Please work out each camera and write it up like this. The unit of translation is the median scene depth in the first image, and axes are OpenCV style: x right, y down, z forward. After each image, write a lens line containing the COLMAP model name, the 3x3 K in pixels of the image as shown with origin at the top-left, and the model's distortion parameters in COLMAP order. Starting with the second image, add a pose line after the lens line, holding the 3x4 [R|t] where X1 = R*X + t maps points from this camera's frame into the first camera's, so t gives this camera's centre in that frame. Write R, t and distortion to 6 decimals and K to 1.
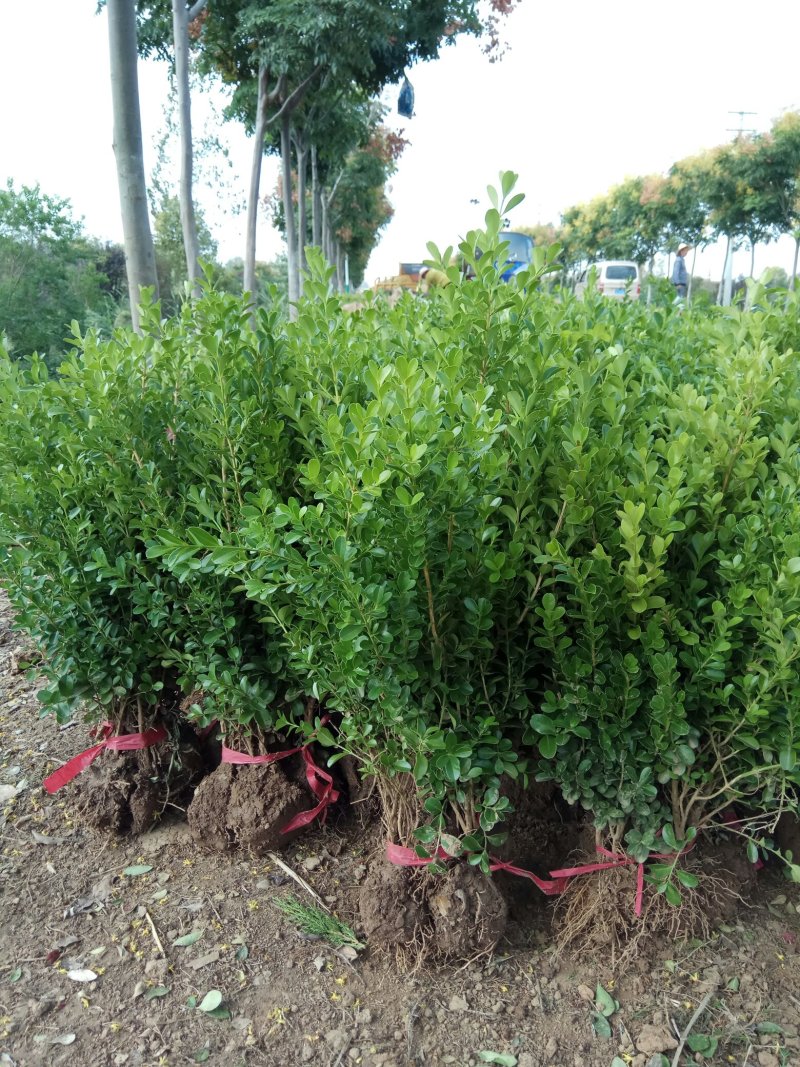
lens RADIAL K [[824.6, 0, 400.0], [0, 824.6, 533.5], [0, 0, 1]] dist [0.092411, -0.129506]
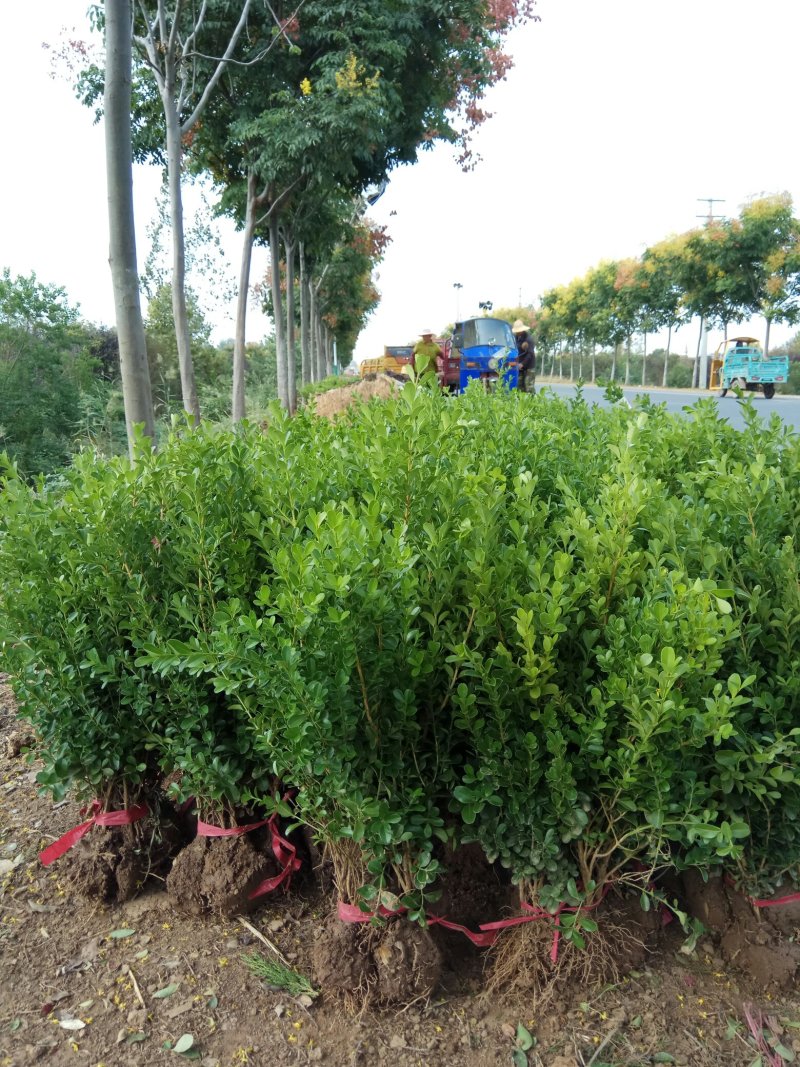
lens RADIAL K [[822.9, 0, 400.0], [0, 822.9, 533.5], [0, 0, 1]] dist [0.071903, -0.099423]
pose [[0.999829, -0.012478, 0.013636, 0.059740], [0.013643, 0.995942, -0.088954, -0.033976], [-0.012471, 0.089125, 0.995942, -0.193251]]
